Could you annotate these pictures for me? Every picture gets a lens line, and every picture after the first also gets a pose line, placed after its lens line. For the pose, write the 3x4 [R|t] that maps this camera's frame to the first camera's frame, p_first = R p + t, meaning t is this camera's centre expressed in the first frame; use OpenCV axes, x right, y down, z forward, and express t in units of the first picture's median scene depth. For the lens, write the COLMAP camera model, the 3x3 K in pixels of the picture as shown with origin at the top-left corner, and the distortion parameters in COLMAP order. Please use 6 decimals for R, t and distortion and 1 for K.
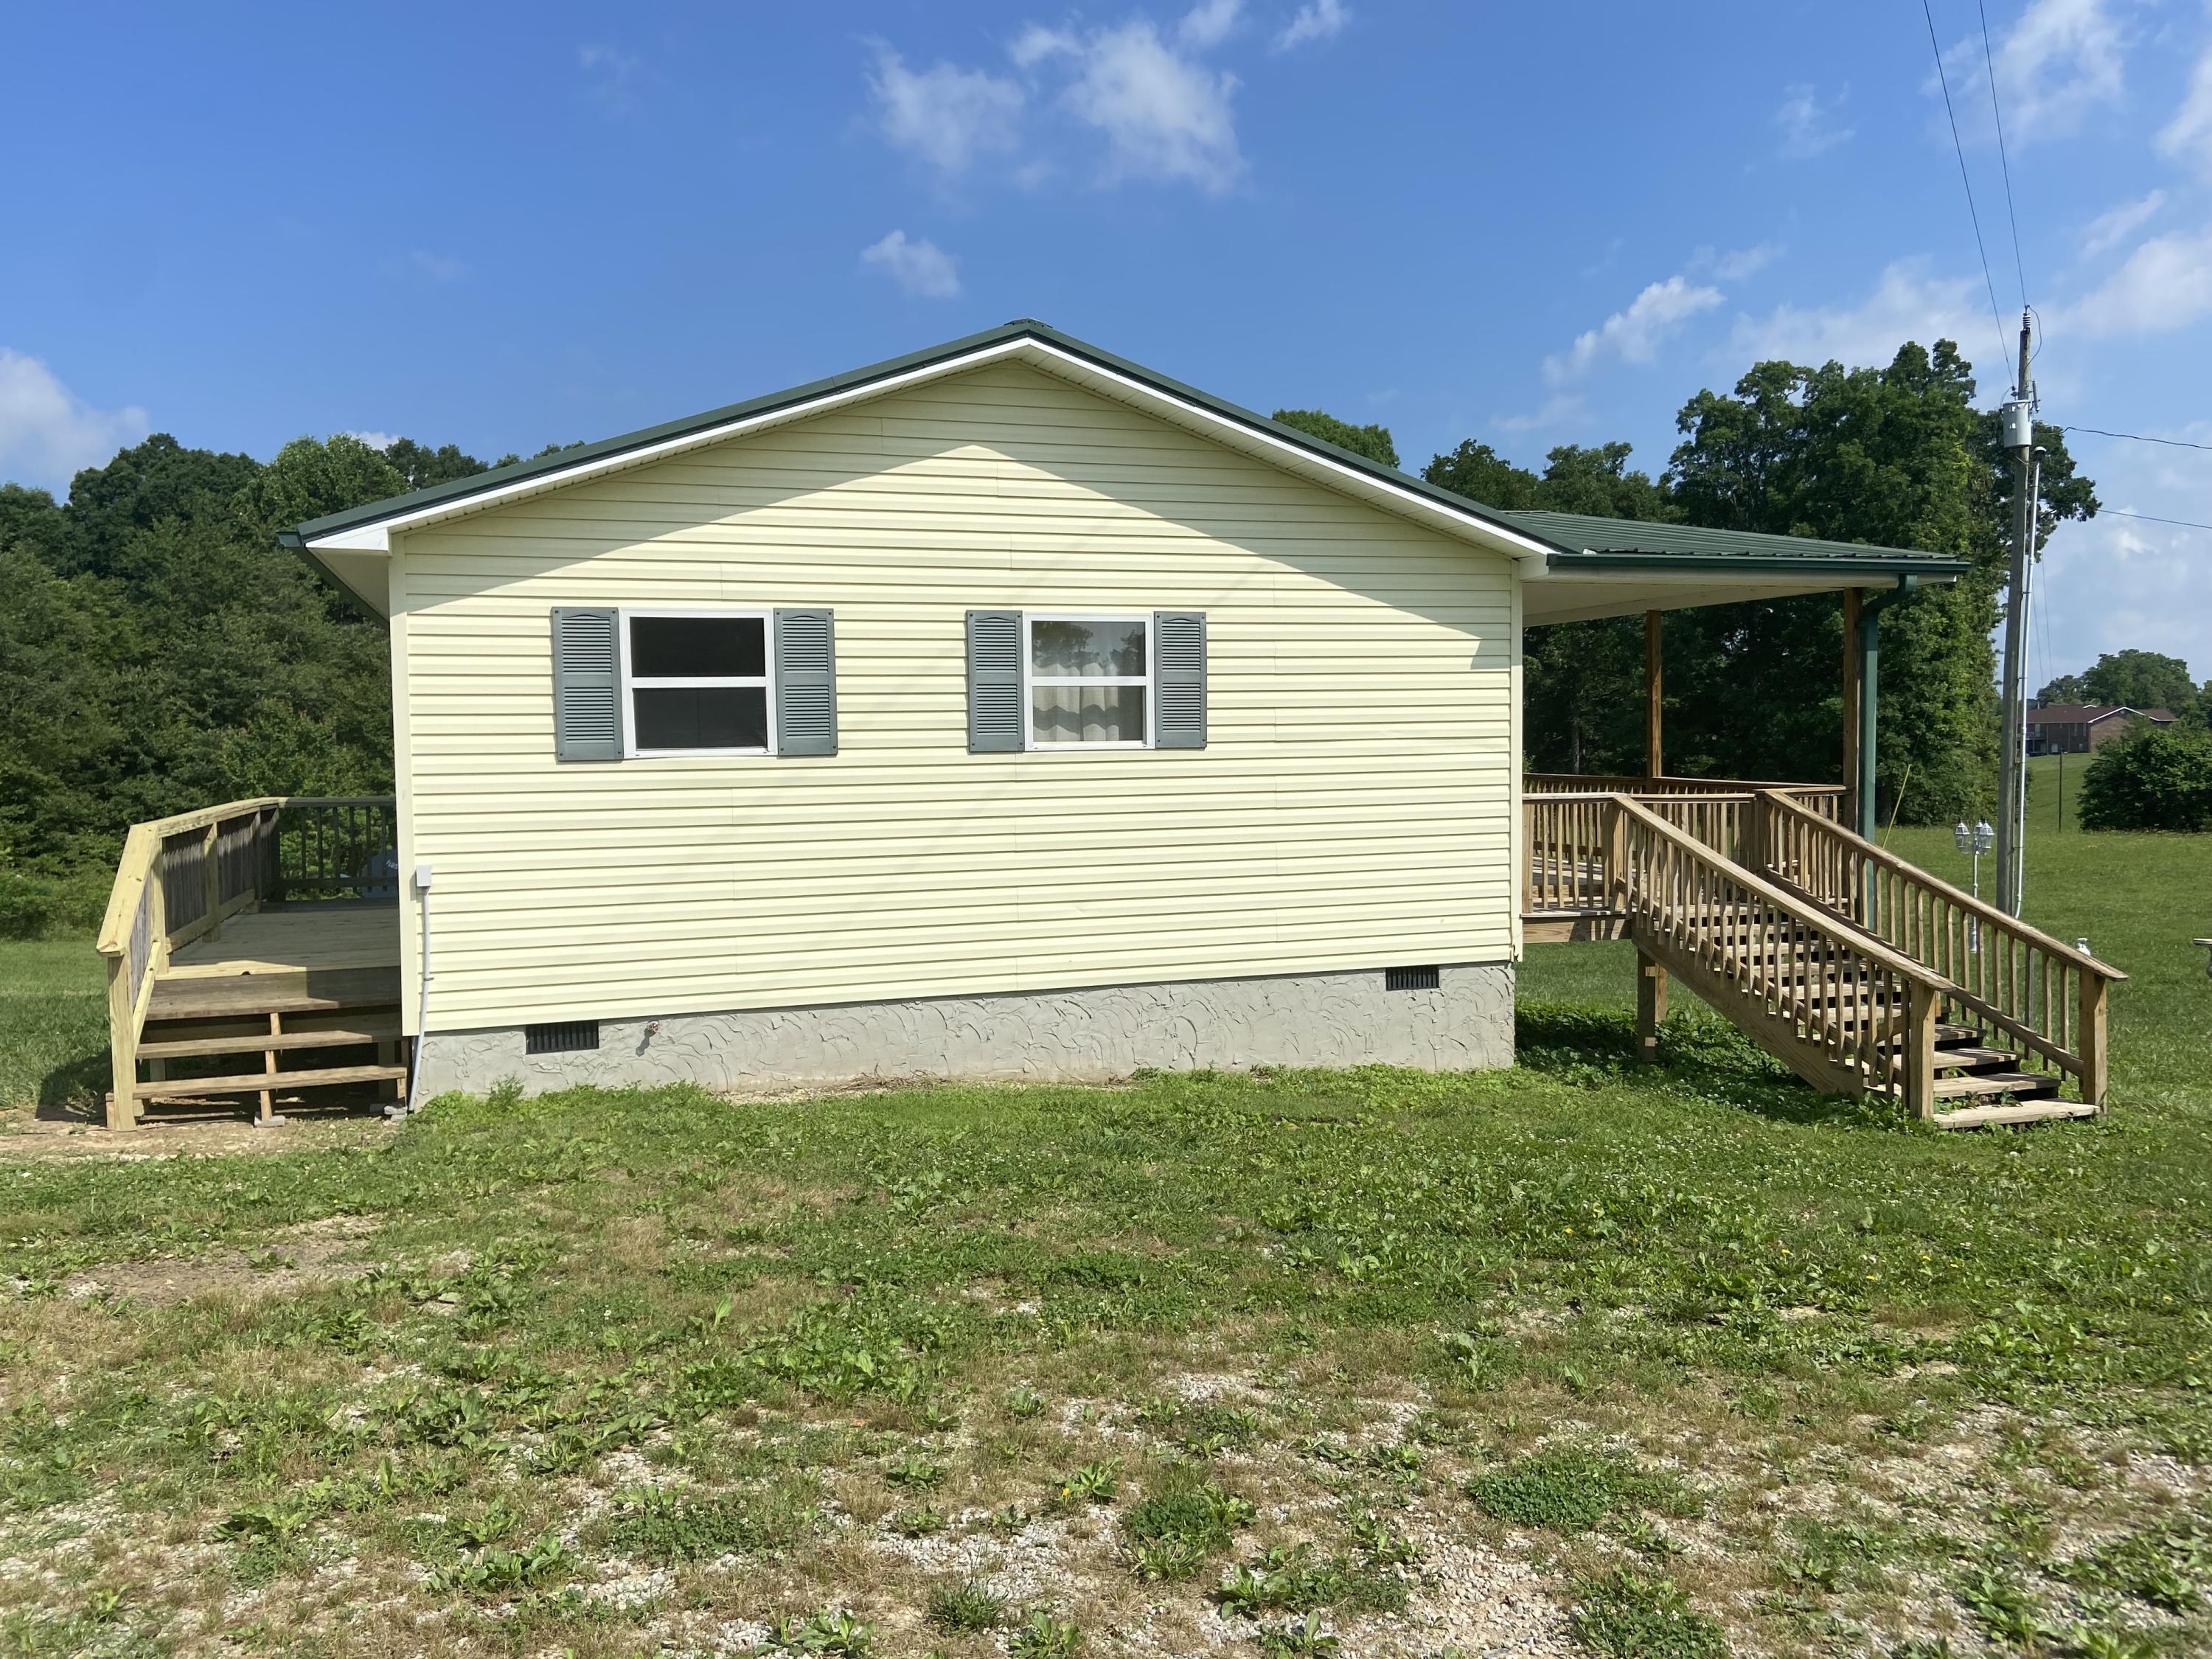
lens RADIAL K [[1657.8, 0, 1106.0], [0, 1657.8, 829.5], [0, 0, 1]] dist [0.078748, -0.121644]
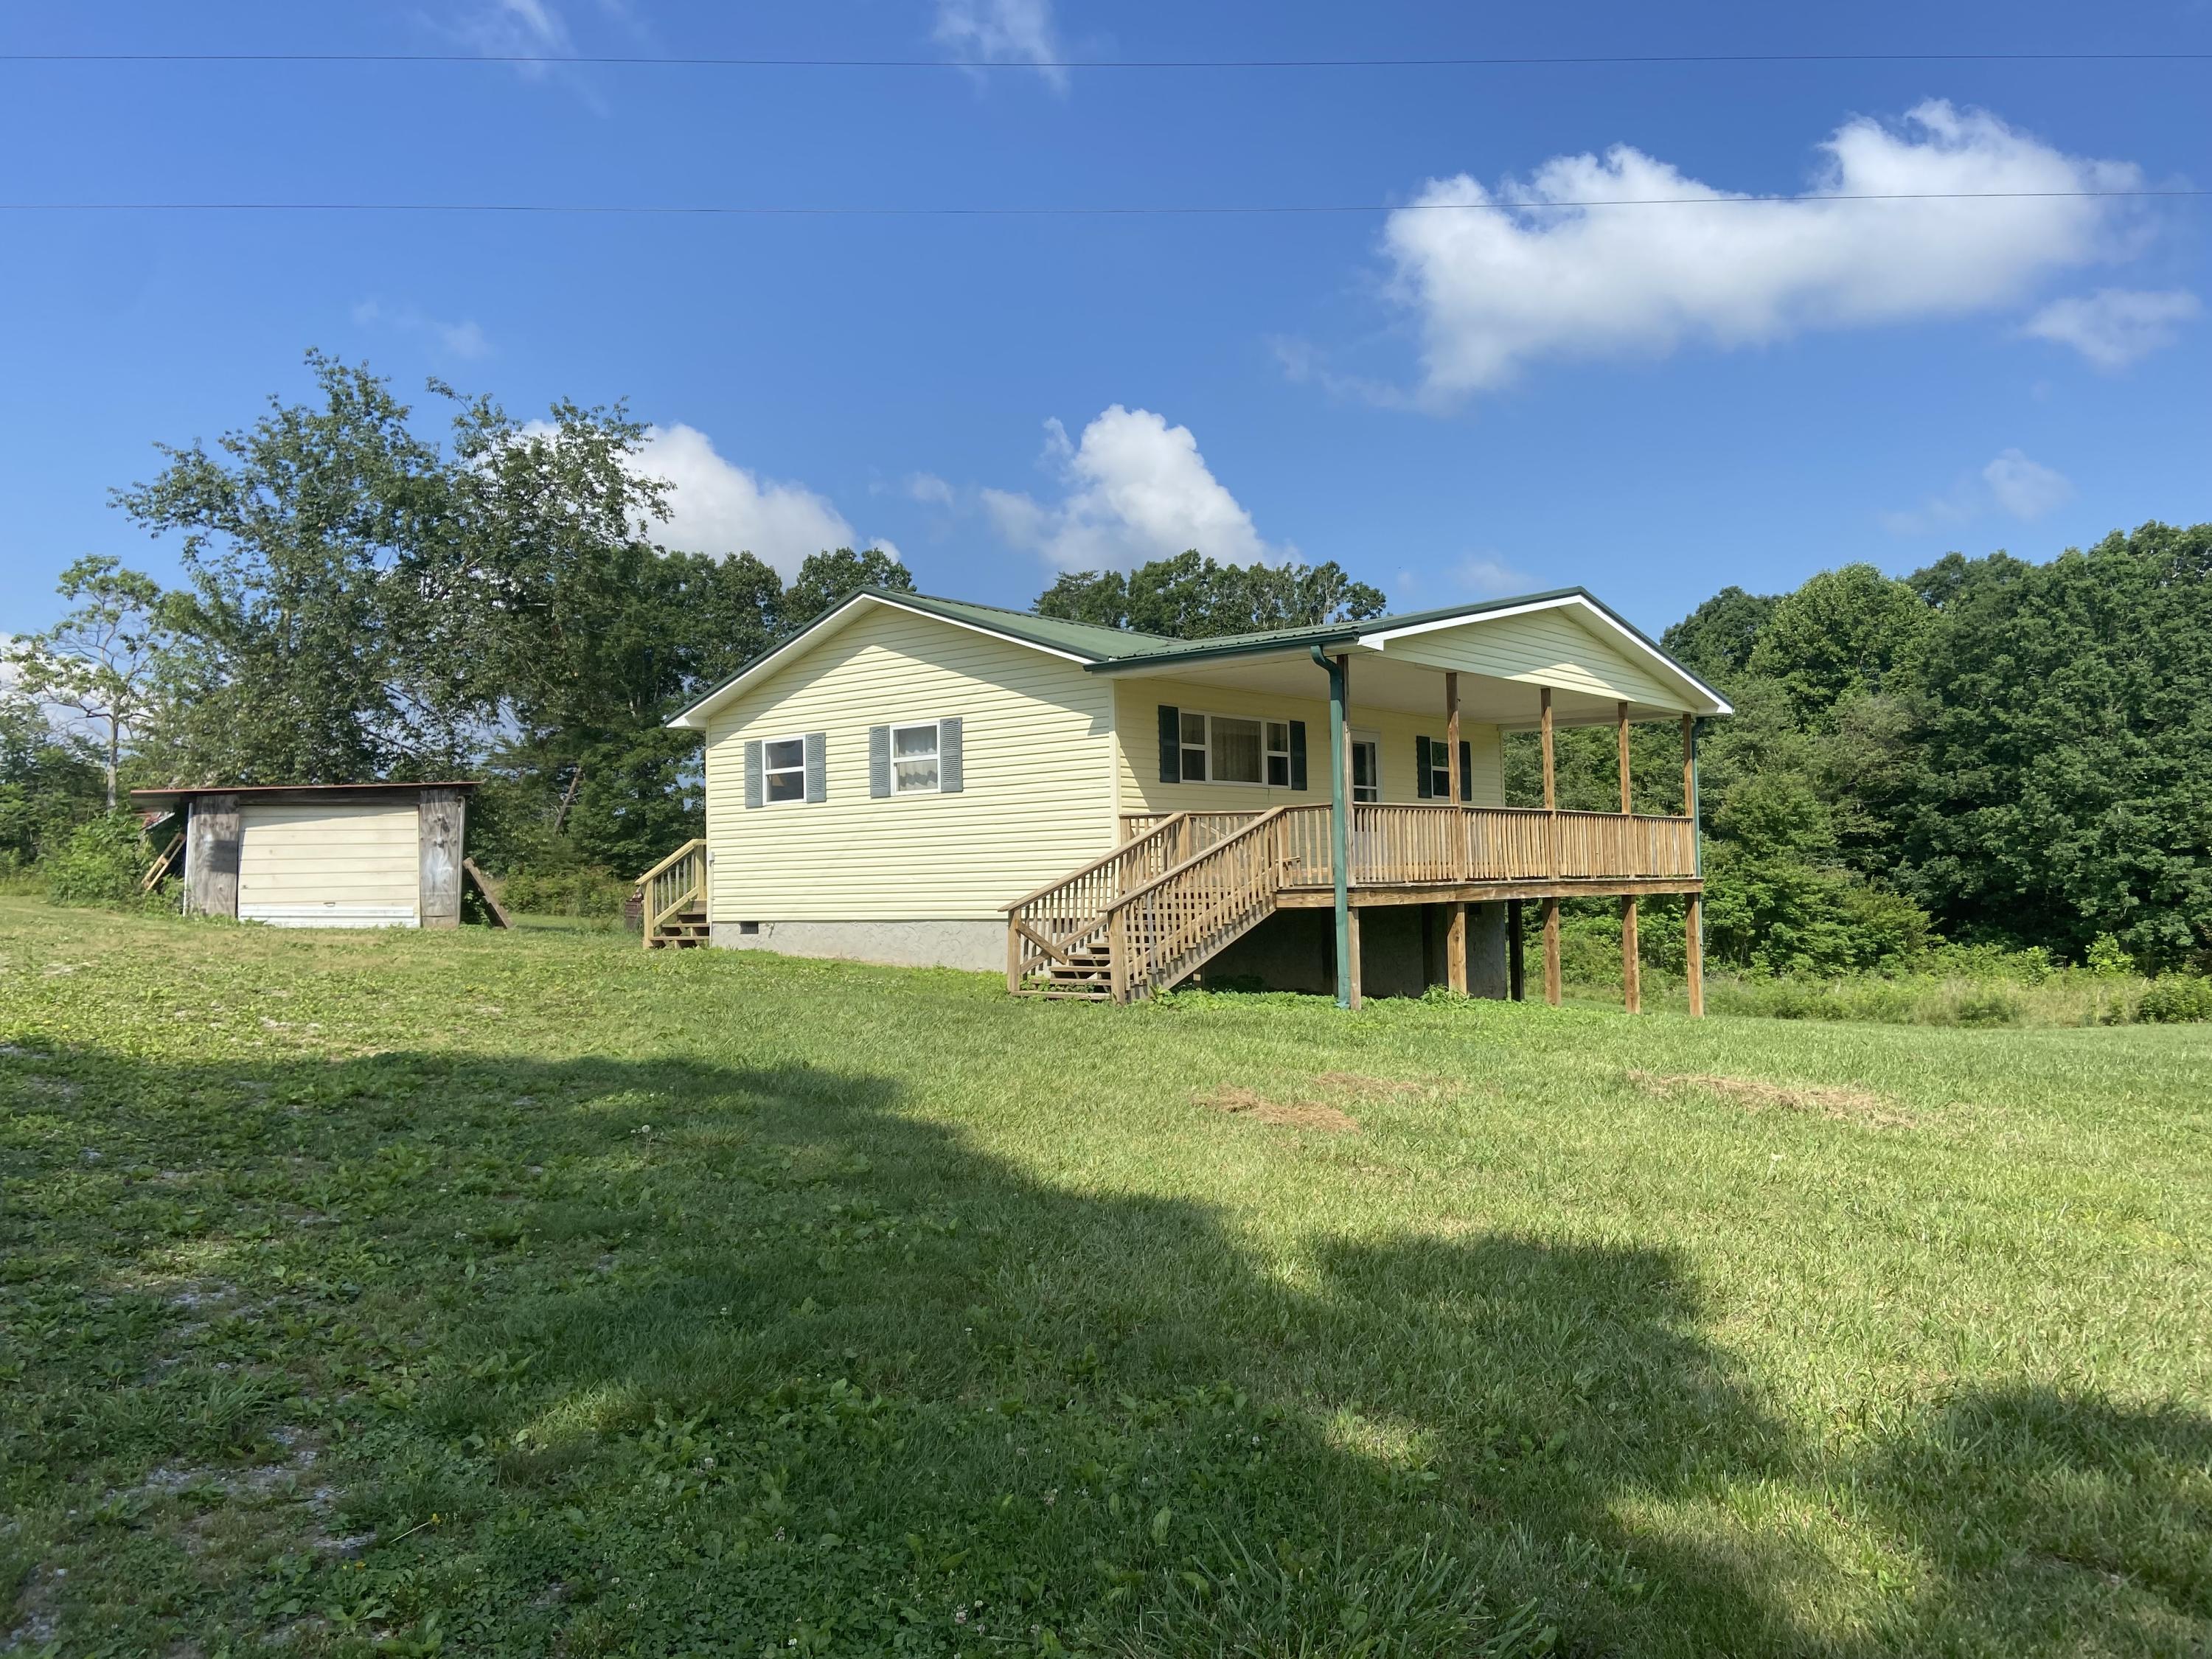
lens RADIAL K [[1657.8, 0, 1106.0], [0, 1657.8, 829.5], [0, 0, 1]] dist [0.078748, -0.121644]
pose [[0.538147, -0.026429, -0.842436, 1.562110], [-0.032429, 0.998119, -0.052028, 0.077328], [0.842227, 0.055318, 0.536278, 0.146012]]
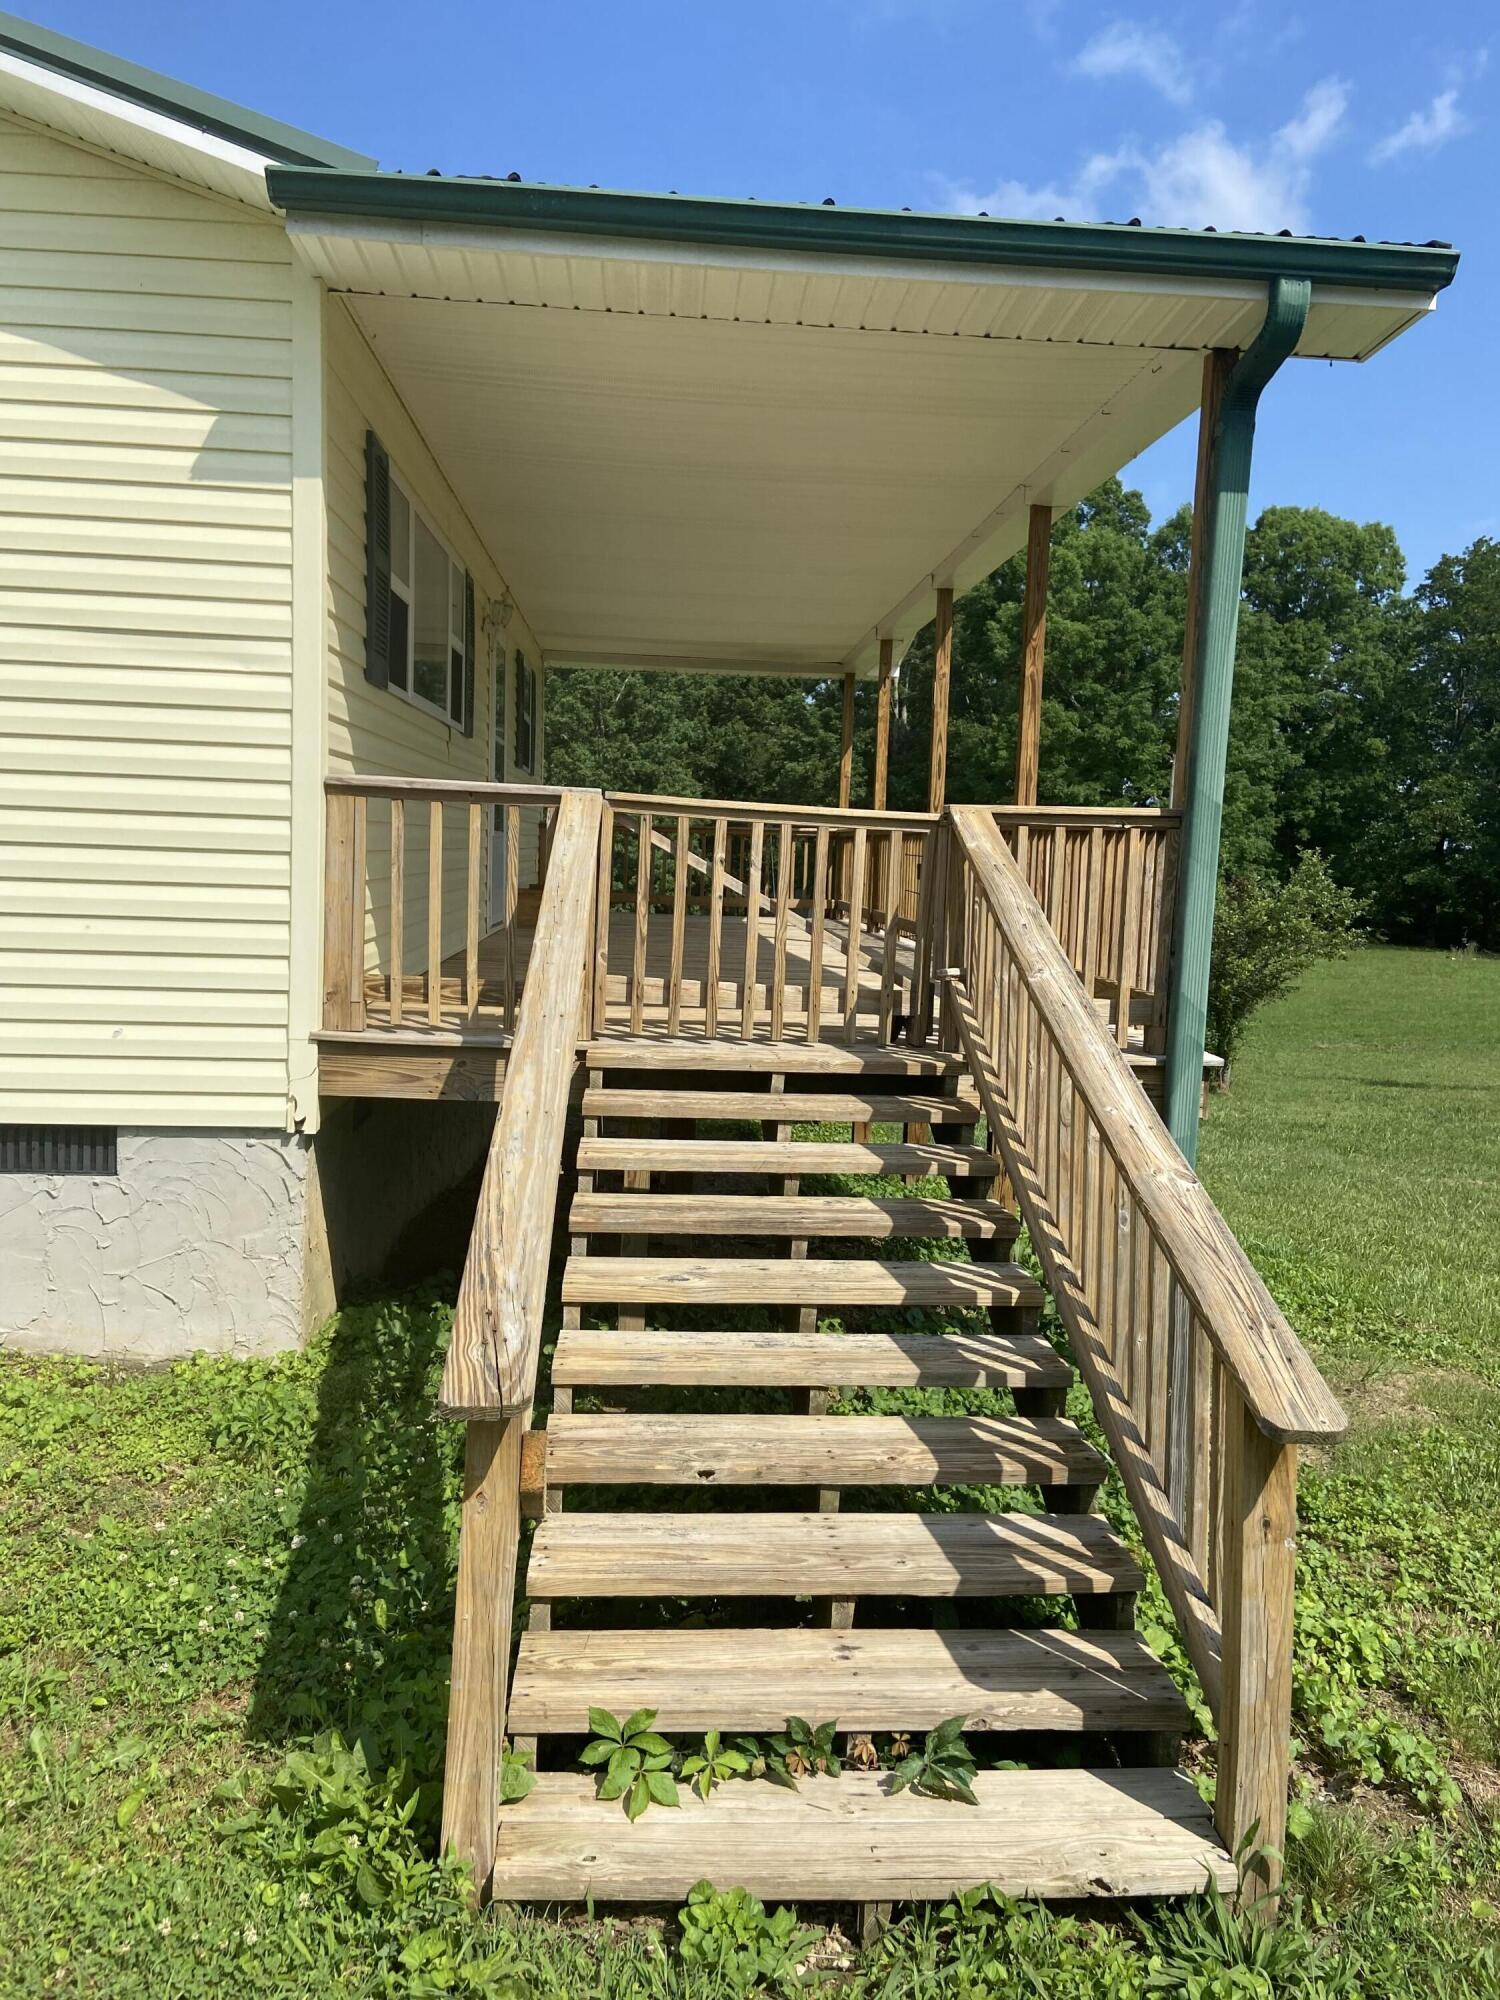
lens RADIAL K [[1515.2, 0, 795.5], [0, 1515.2, 1008.8], [0, 0, 1]] dist [0.066611, -0.001180]
pose [[0.971122, 0.073068, -0.227120, 0.474173], [-0.062375, 0.996595, 0.053916, 0.013098], [0.230287, -0.038192, 0.972373, 0.618639]]
